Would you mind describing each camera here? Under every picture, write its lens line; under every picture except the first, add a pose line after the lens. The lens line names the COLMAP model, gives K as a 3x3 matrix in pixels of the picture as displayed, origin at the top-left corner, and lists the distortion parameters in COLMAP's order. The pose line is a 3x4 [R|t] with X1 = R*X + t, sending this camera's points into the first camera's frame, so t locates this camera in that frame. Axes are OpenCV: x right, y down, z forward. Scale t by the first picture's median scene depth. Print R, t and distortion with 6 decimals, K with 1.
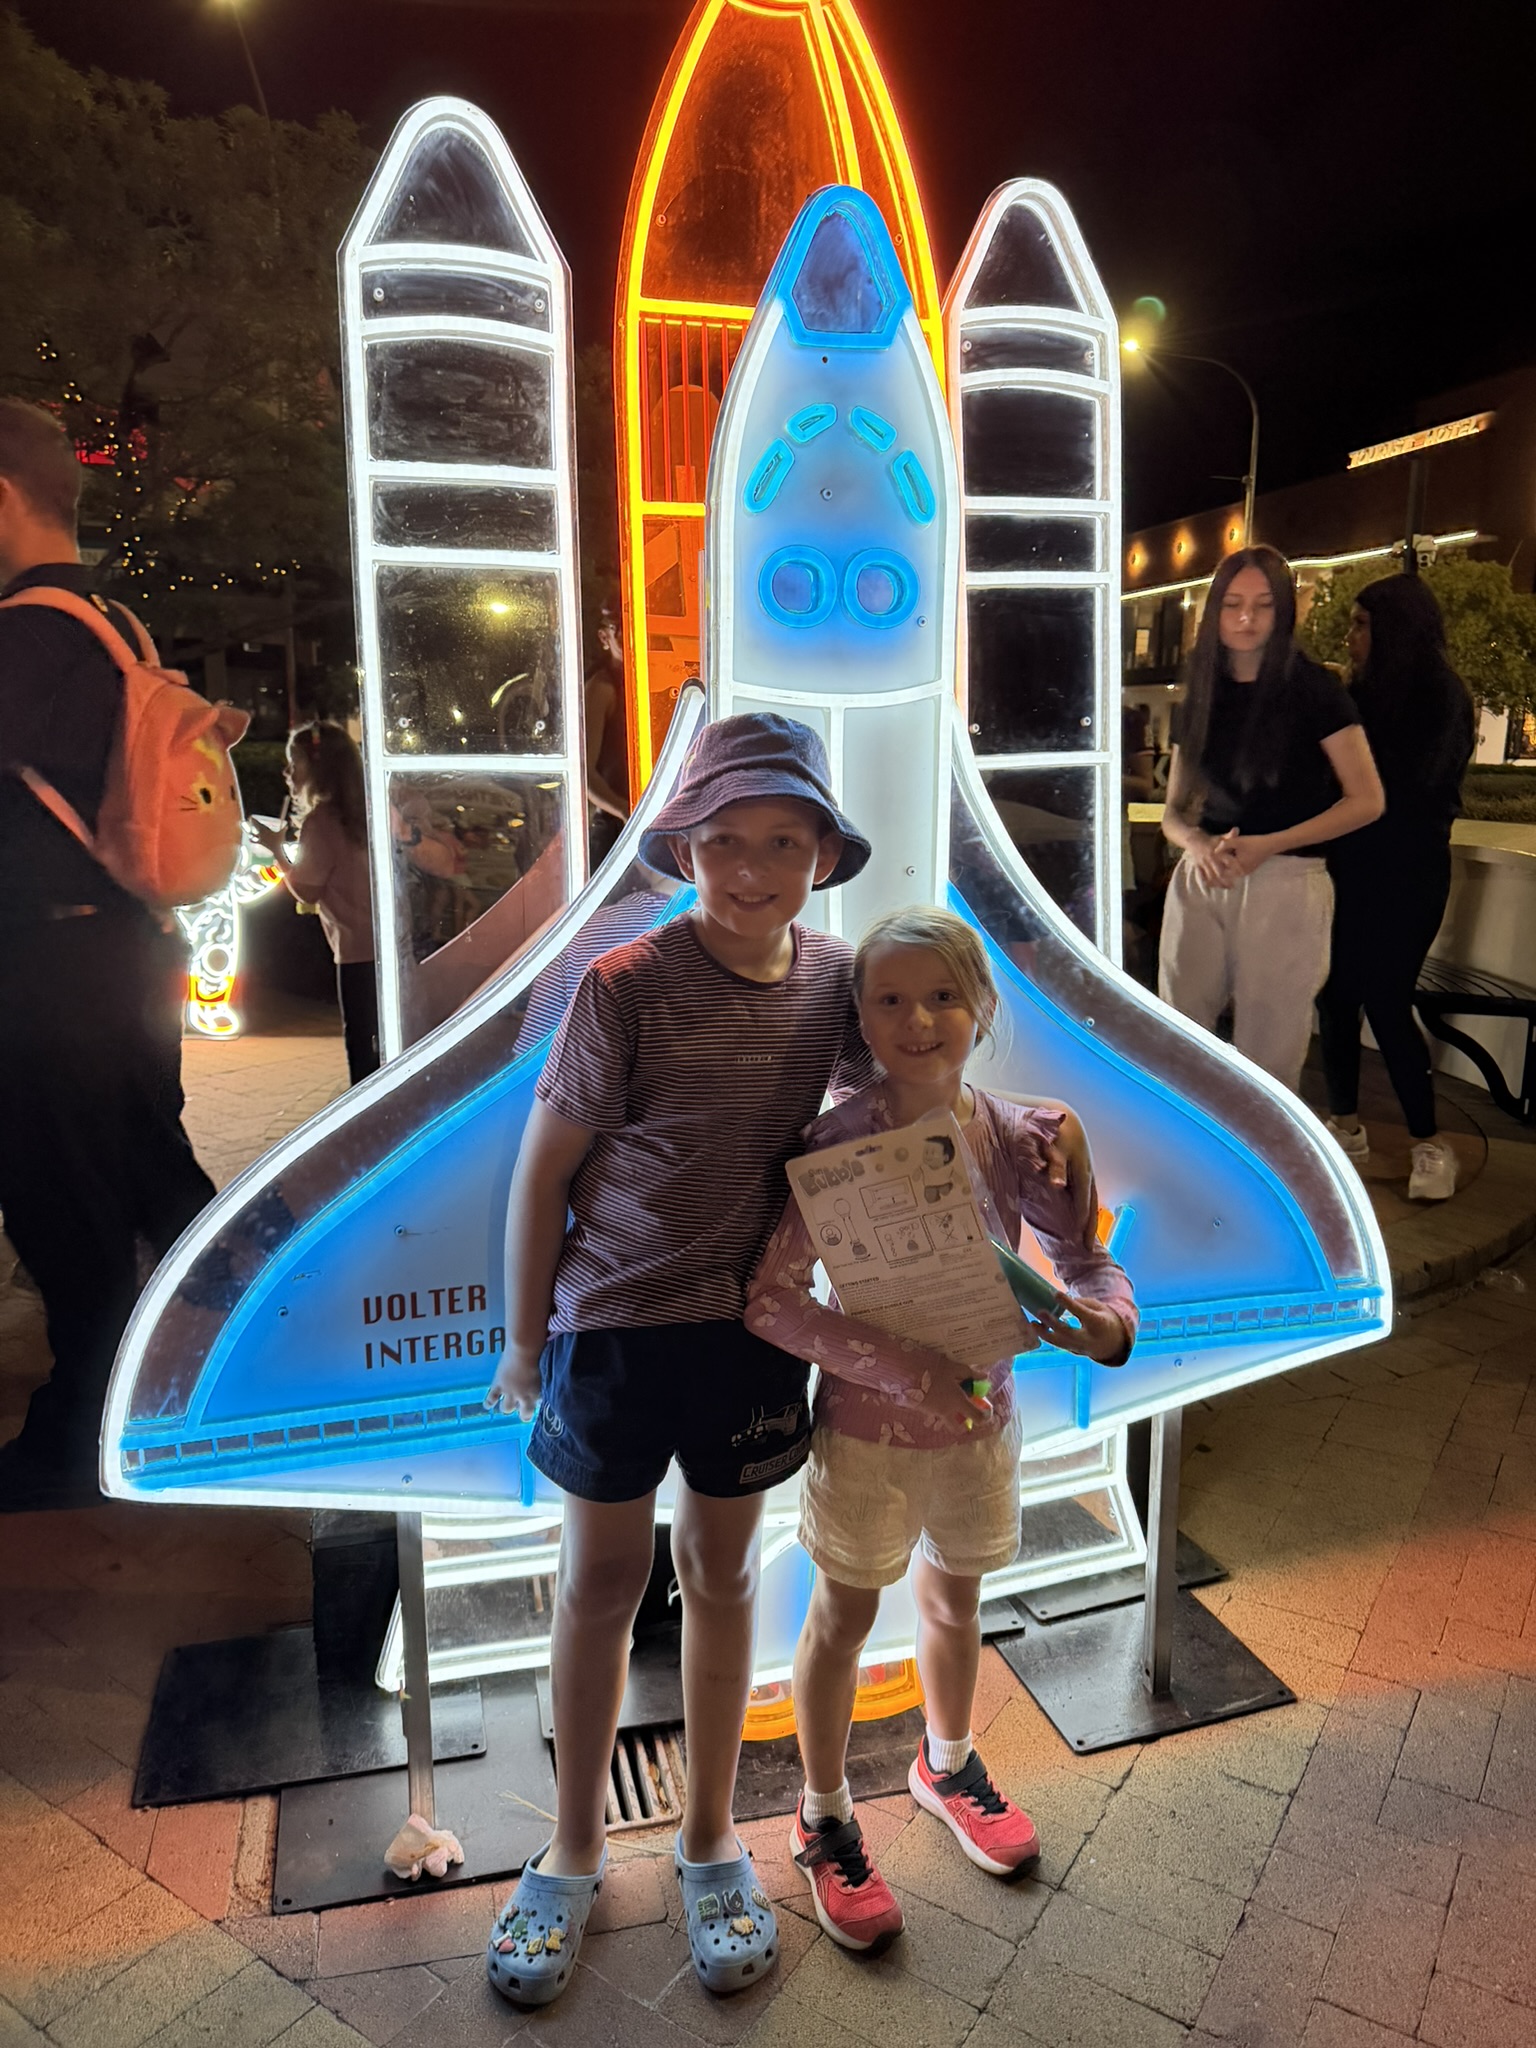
lens RADIAL K [[1514.9, 0, 783.8], [0, 1514.9, 1015.7], [0, 0, 1]] dist [0.008892, -0.022780]
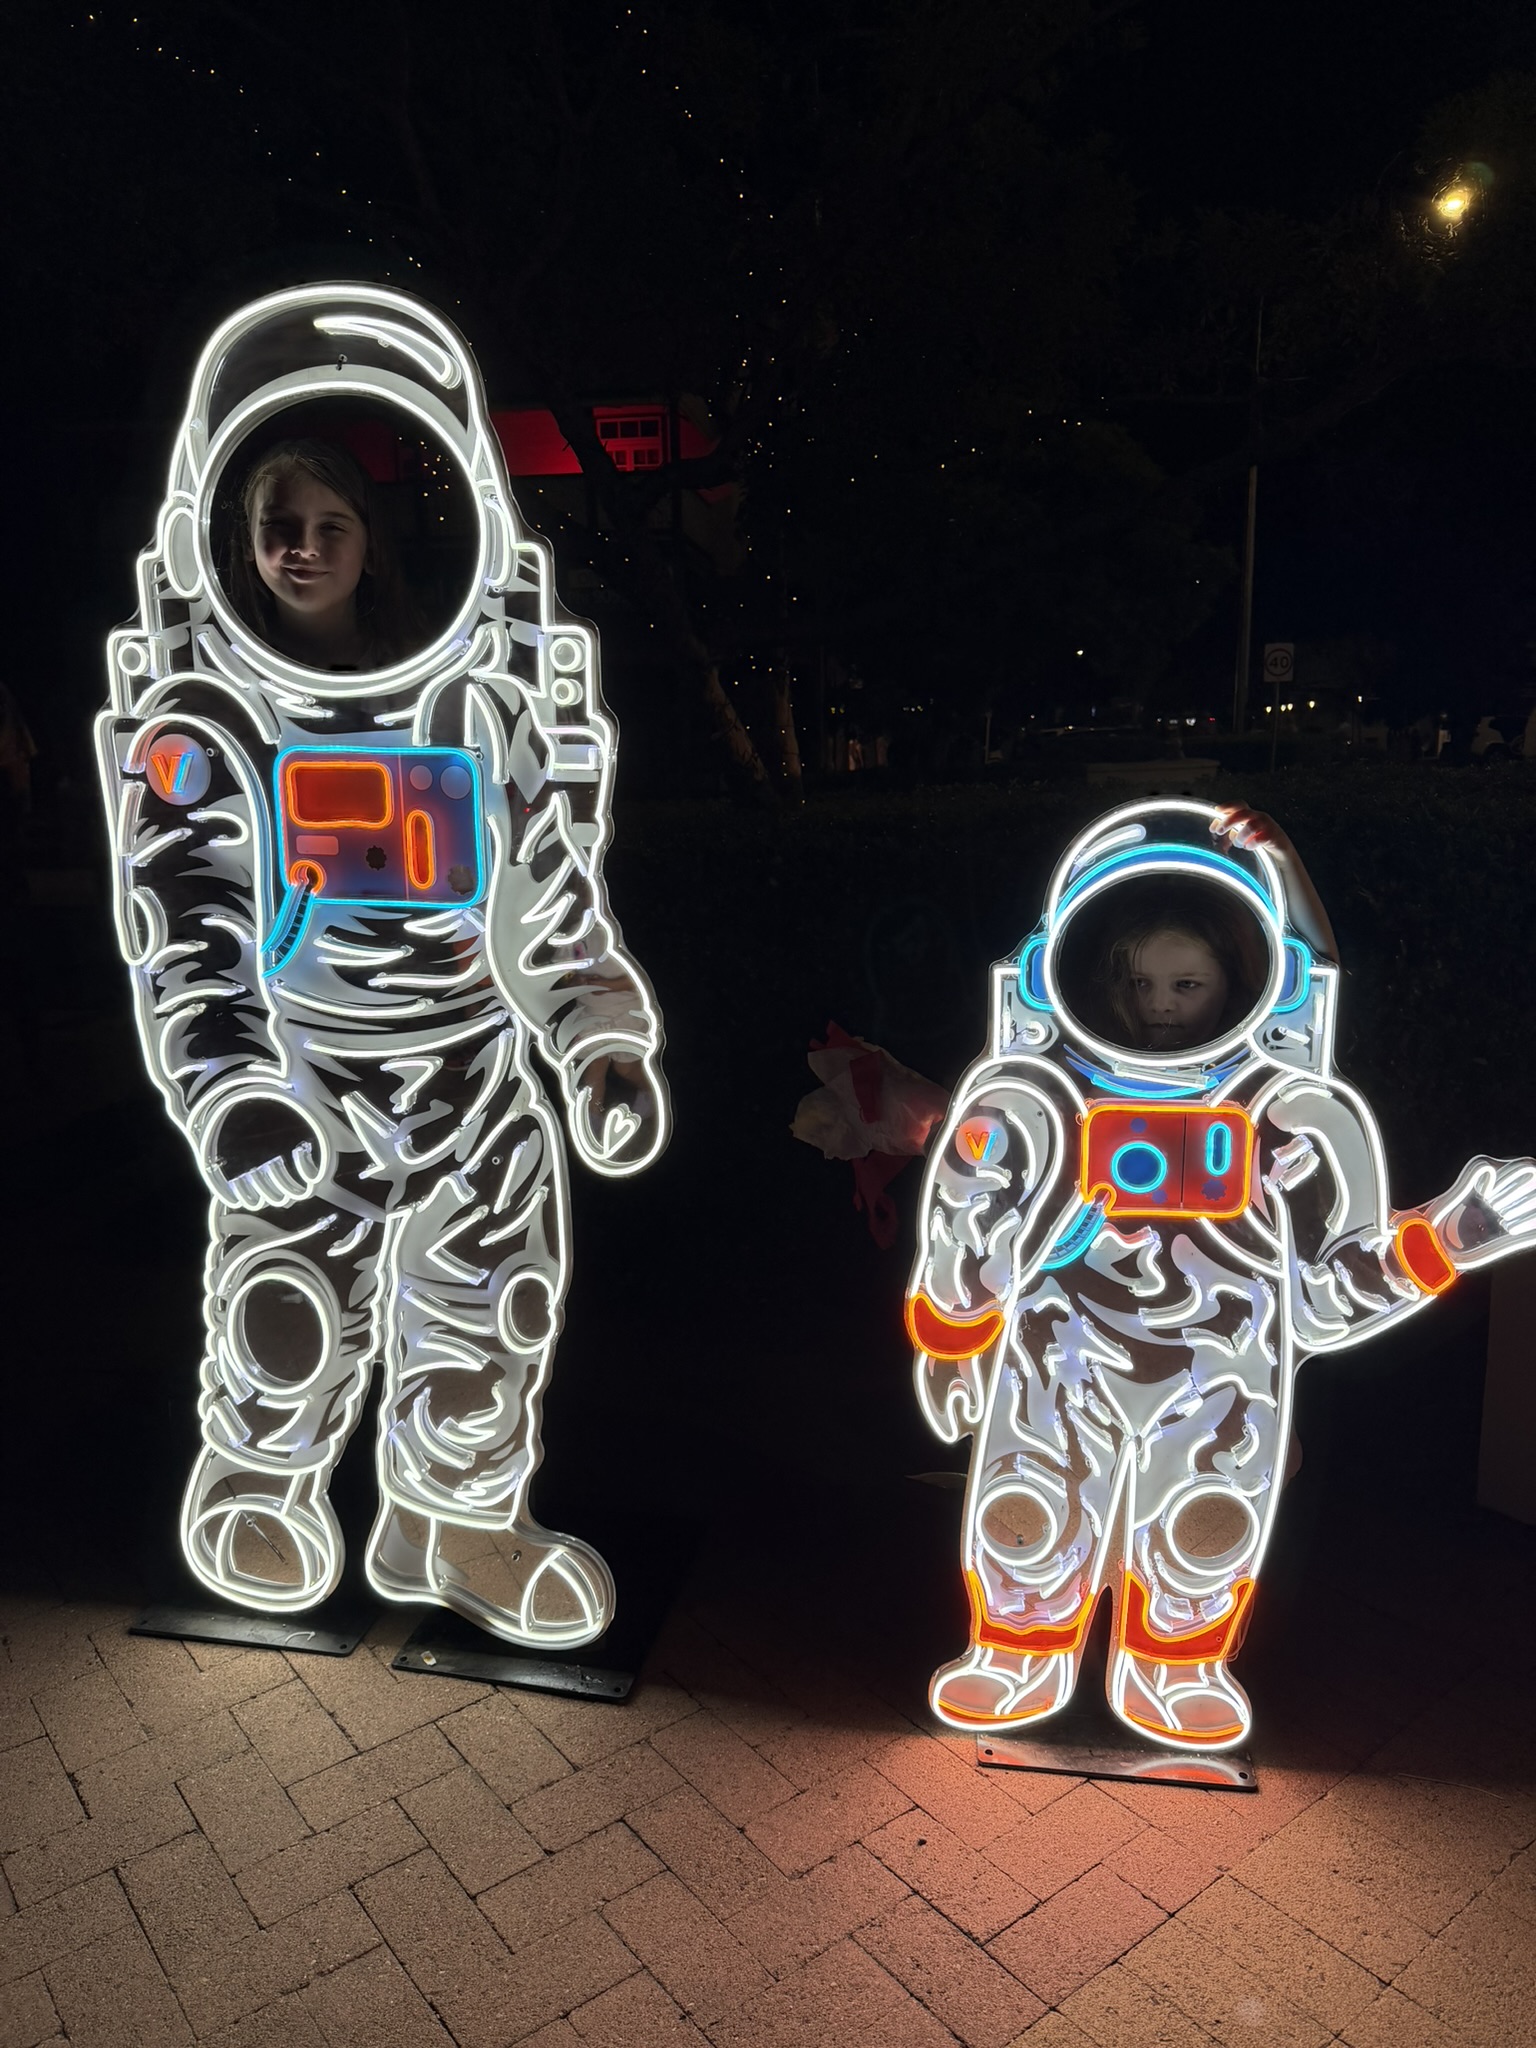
lens RADIAL K [[1494.2, 0, 749.1], [0, 1494.2, 1038.6], [0, 0, 1]] dist [0.040277, -0.053797]
pose [[0.948907, 0.024228, -0.314623, -1.075350], [-0.020409, 0.999673, 0.015427, -0.399633], [0.314894, -0.008218, 0.949091, 2.008537]]
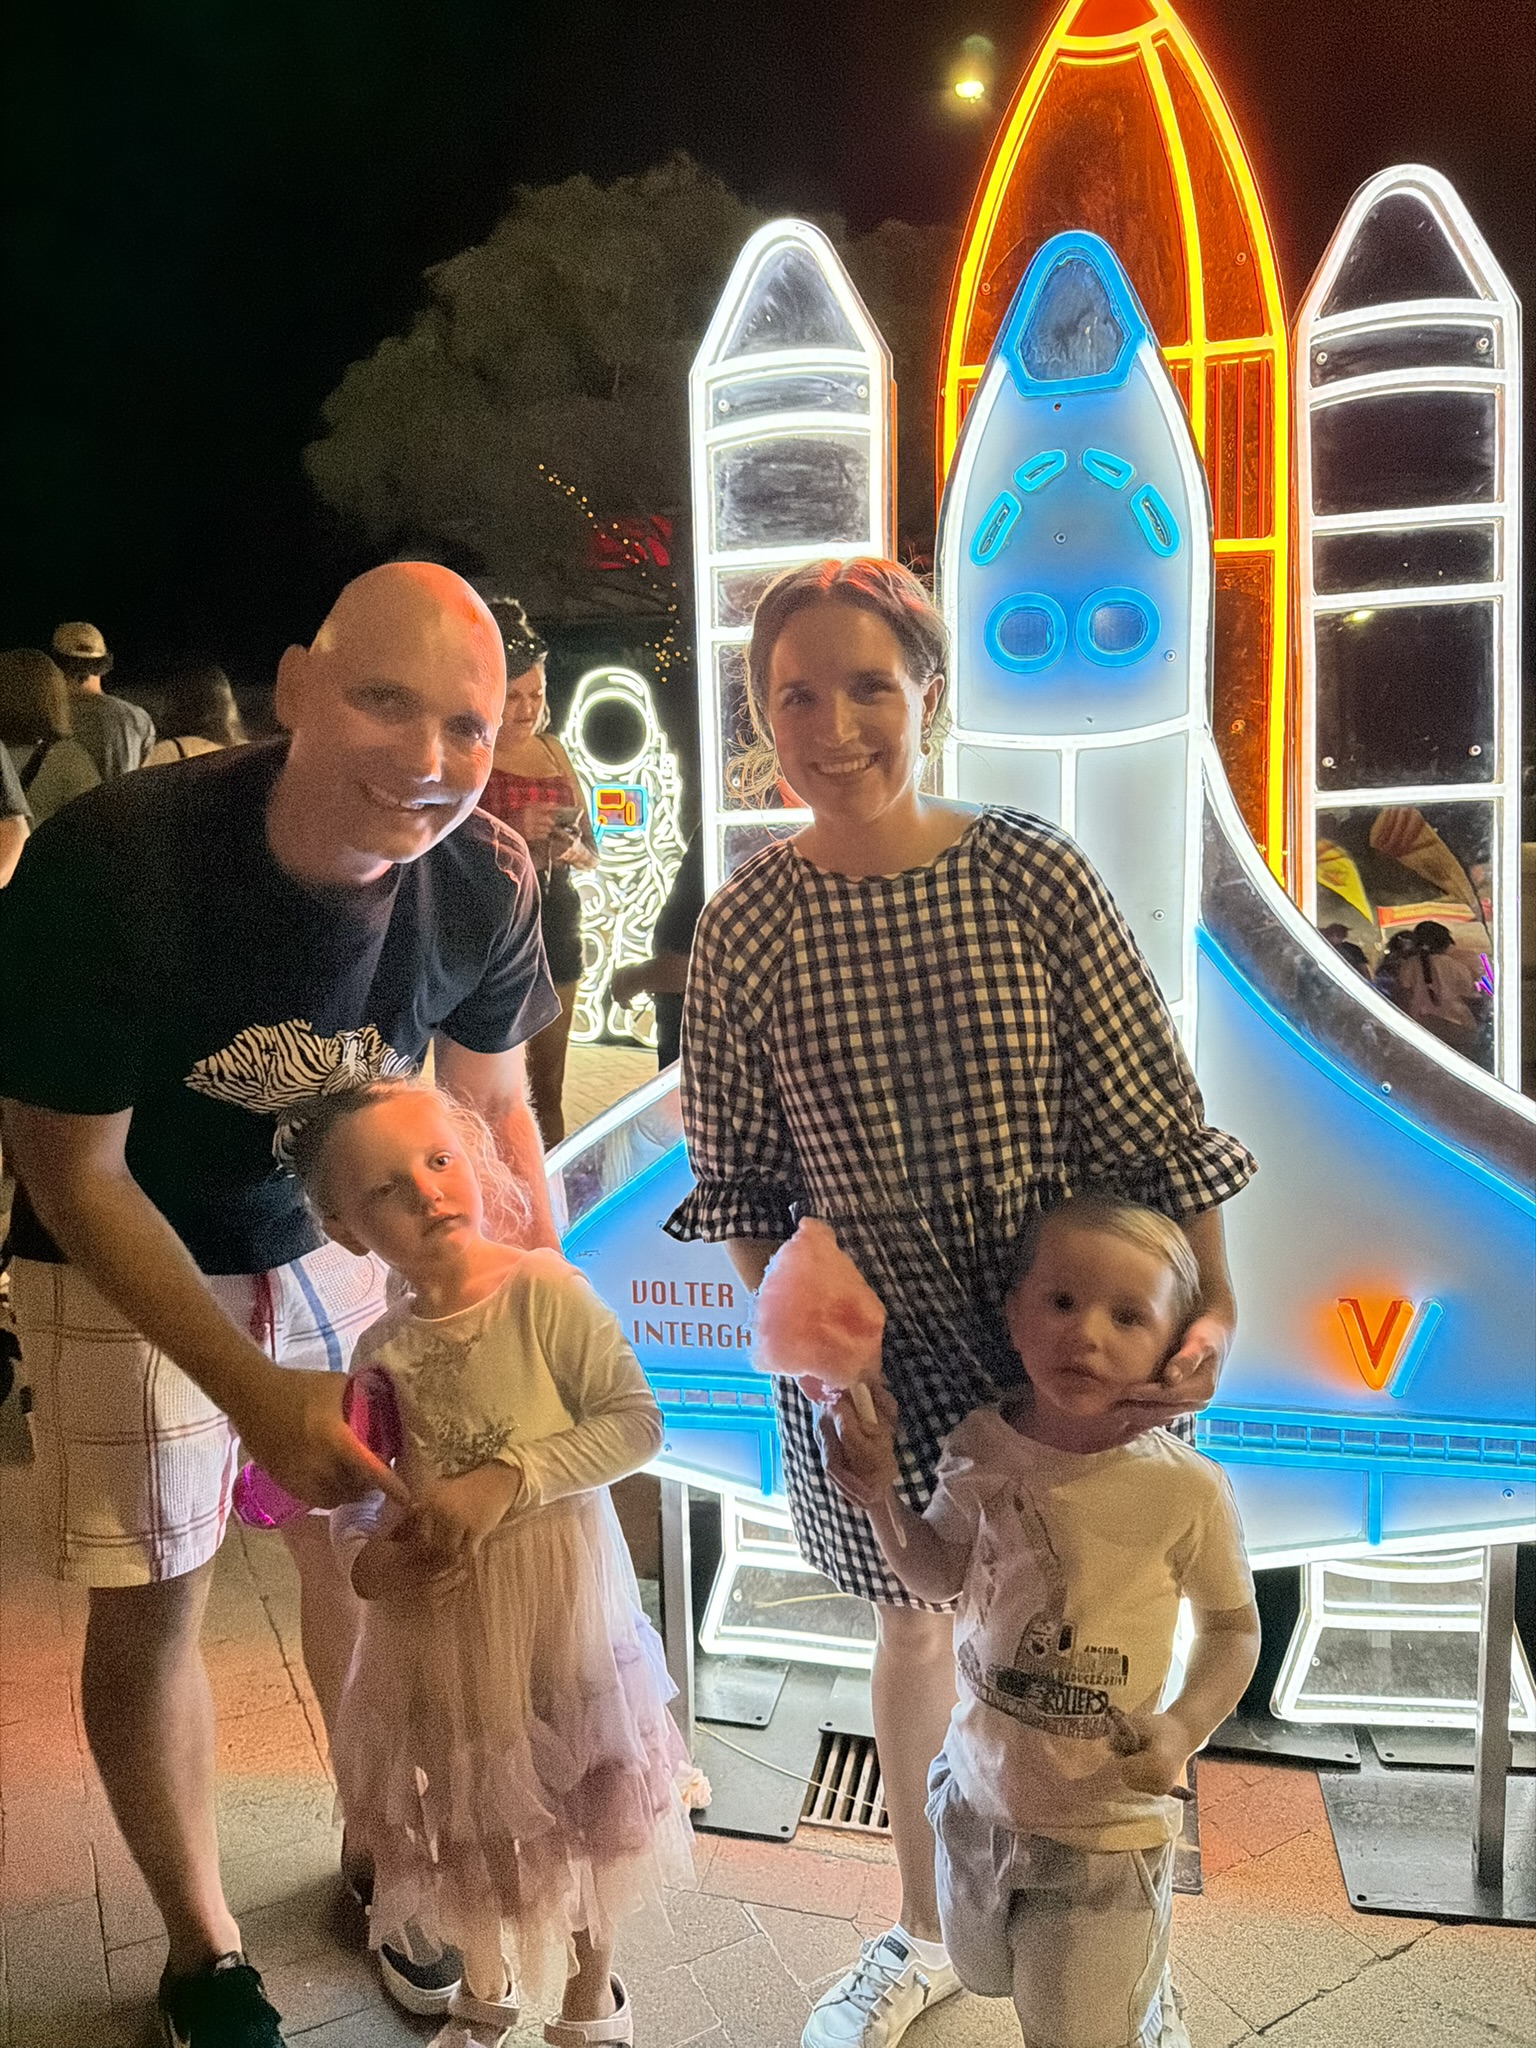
lens RADIAL K [[1494.2, 0, 739.8], [0, 1494.2, 1030.9], [0, 0, 1]] dist [0.040277, -0.053797]
pose [[0.872891, 0.048078, -0.485541, 0.295832], [-0.060318, 0.998133, -0.009604, 0.002785], [0.484173, 0.037670, 0.874161, 0.035511]]
